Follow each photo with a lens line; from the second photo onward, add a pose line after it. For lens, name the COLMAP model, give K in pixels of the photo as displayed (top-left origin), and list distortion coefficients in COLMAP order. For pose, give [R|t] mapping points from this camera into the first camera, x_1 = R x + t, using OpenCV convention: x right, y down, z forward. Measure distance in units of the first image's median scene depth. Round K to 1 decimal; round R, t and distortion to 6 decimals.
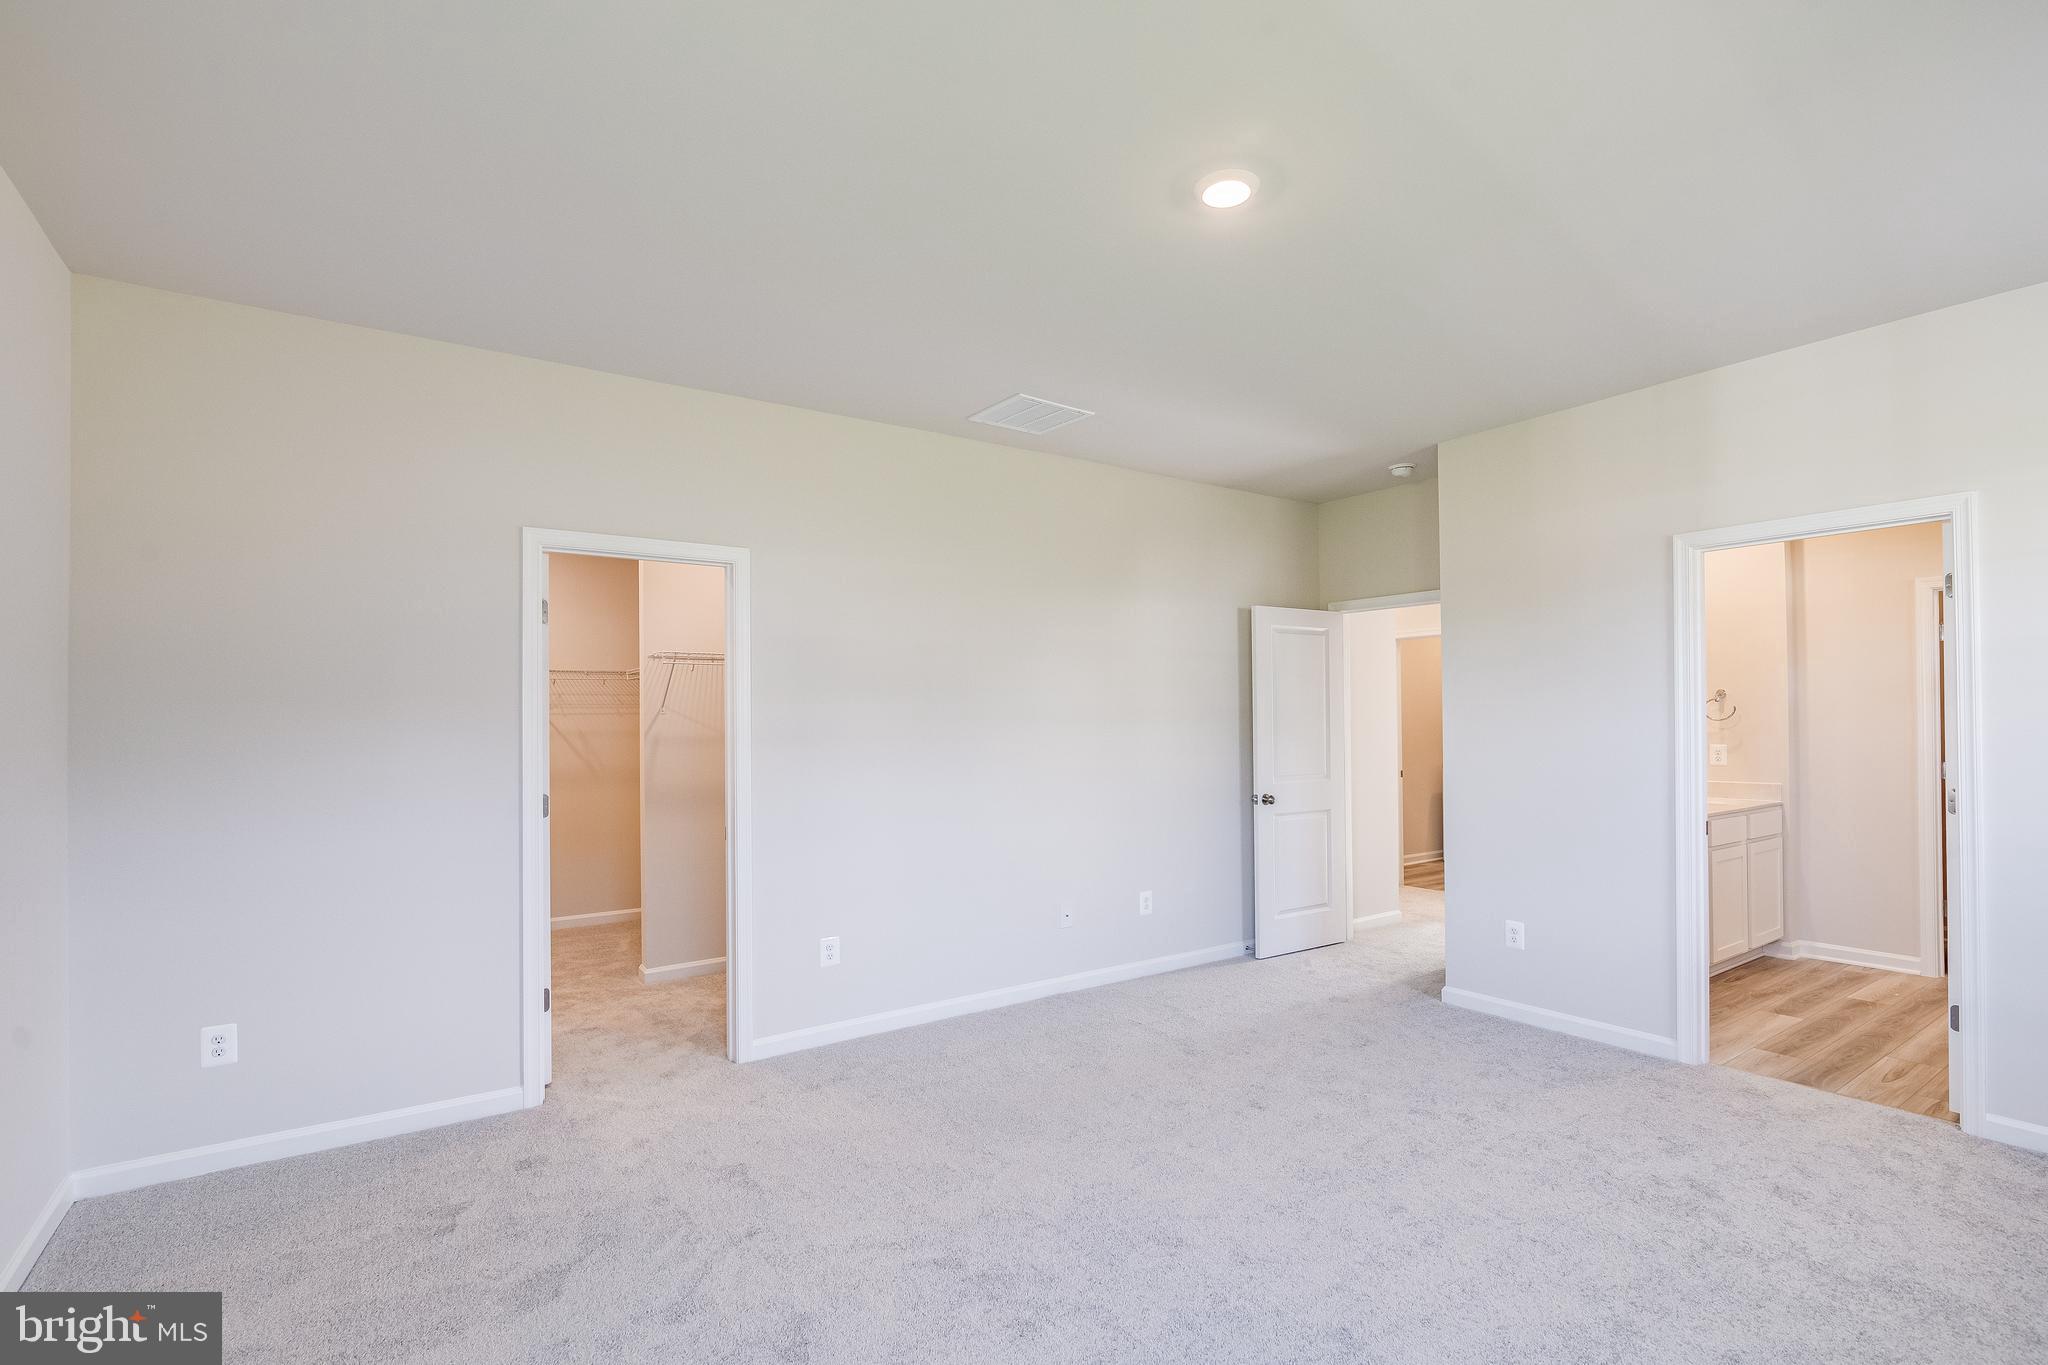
lens RADIAL K [[961.4, 0, 1033.0], [0, 961.4, 687.1], [0, 0, 1]] dist [-0.004927, -0.000565]
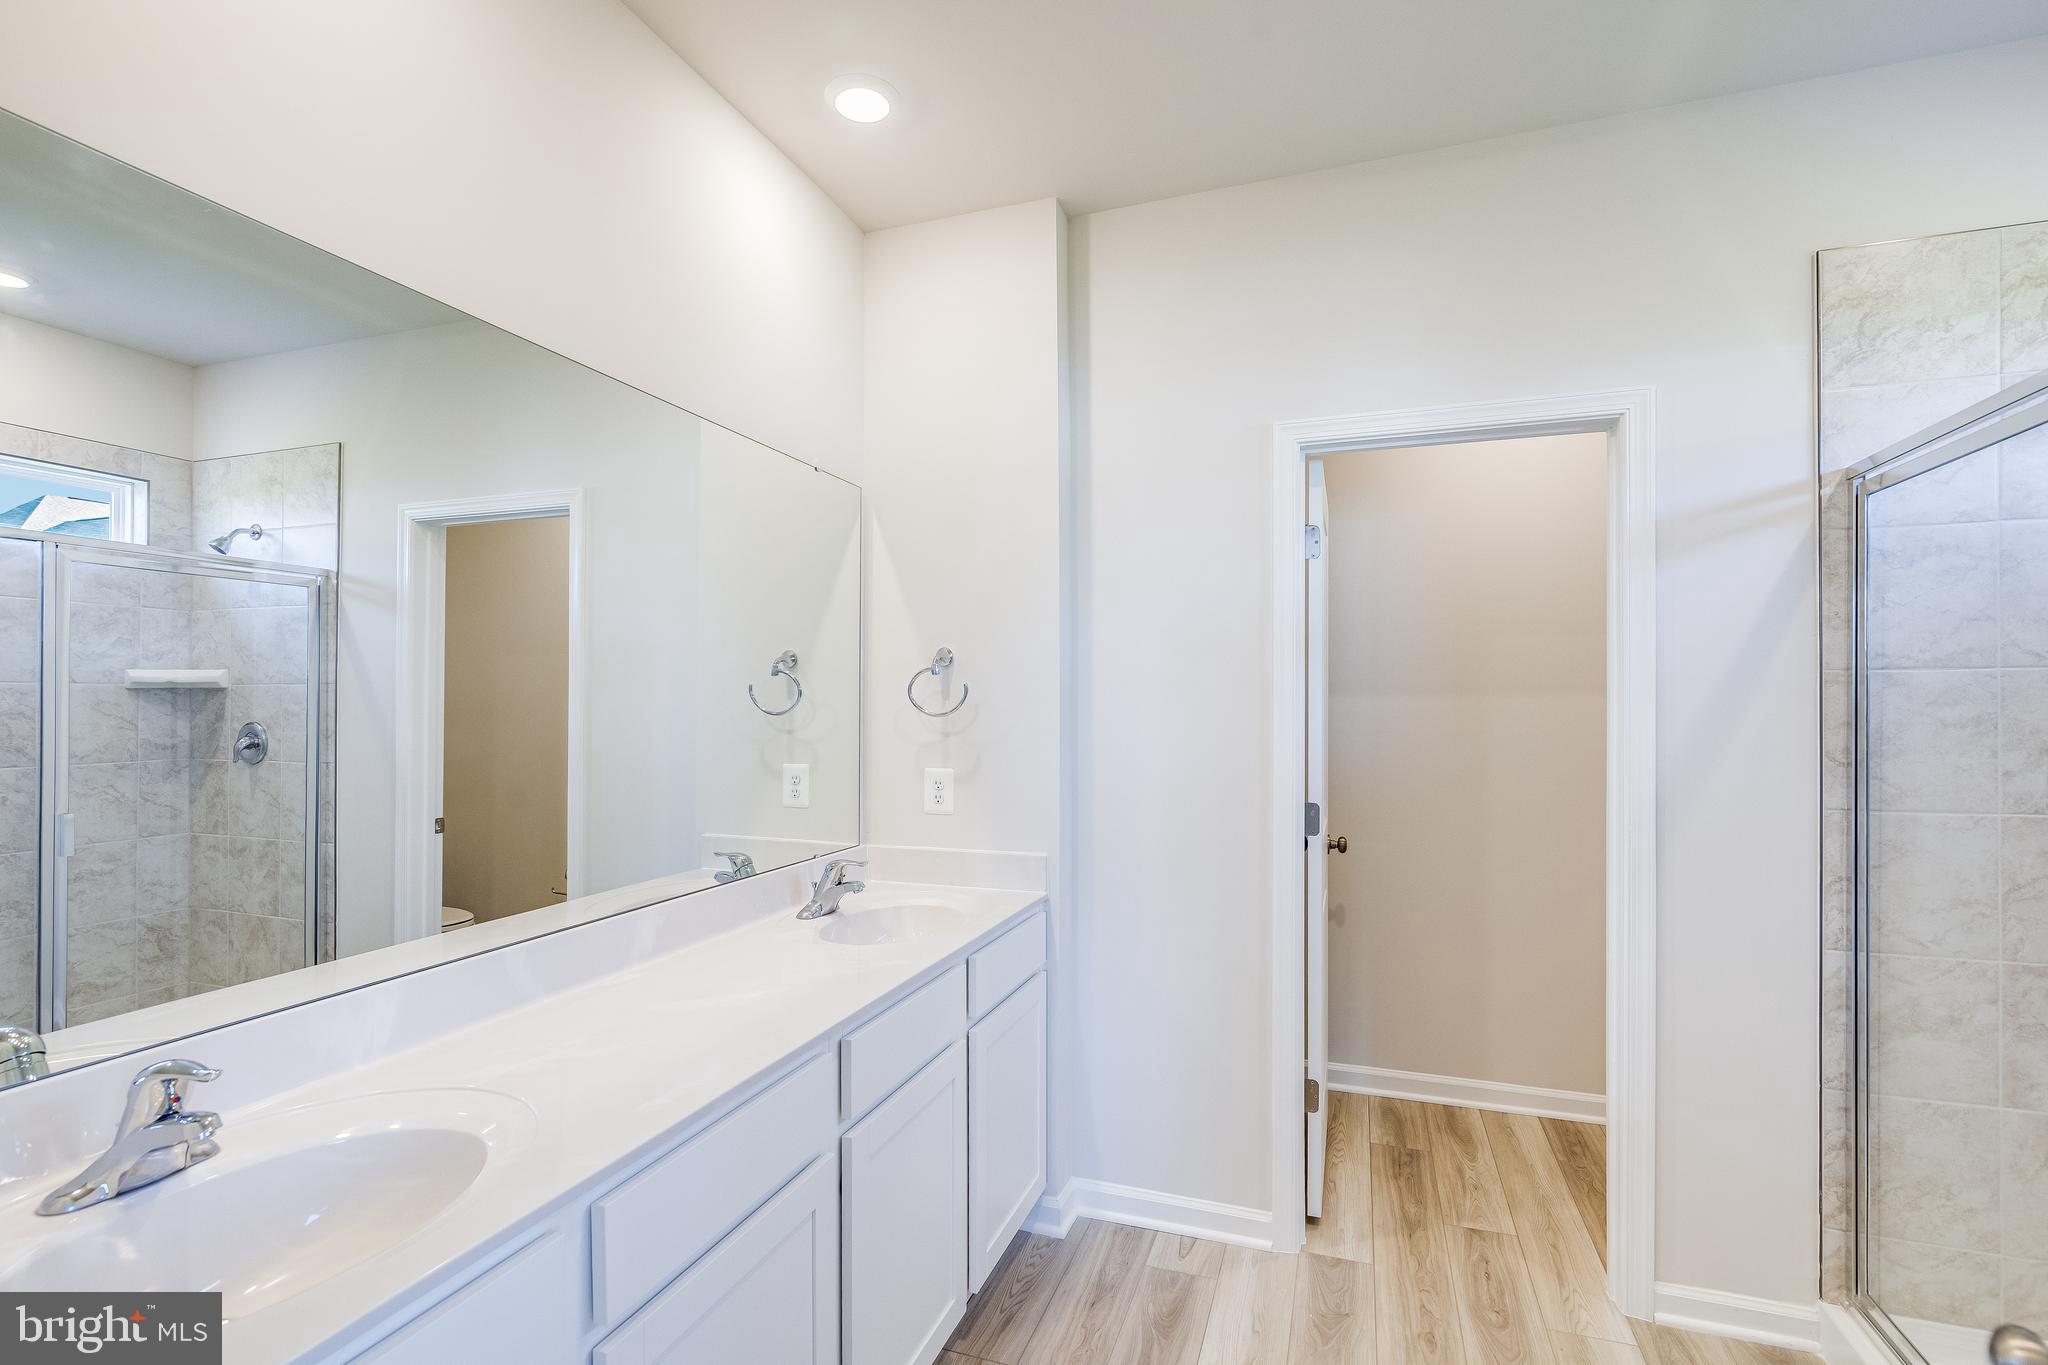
lens RADIAL K [[936.9, 0, 1021.8], [0, 936.9, 690.7], [0, 0, 1]] dist [-0.006752, -0.001398]
pose [[0.815404, 0.005778, 0.578863, 0.509170], [-0.013939, 0.999856, 0.009655, 0.018731], [-0.578724, -0.015942, 0.815367, 0.639725]]
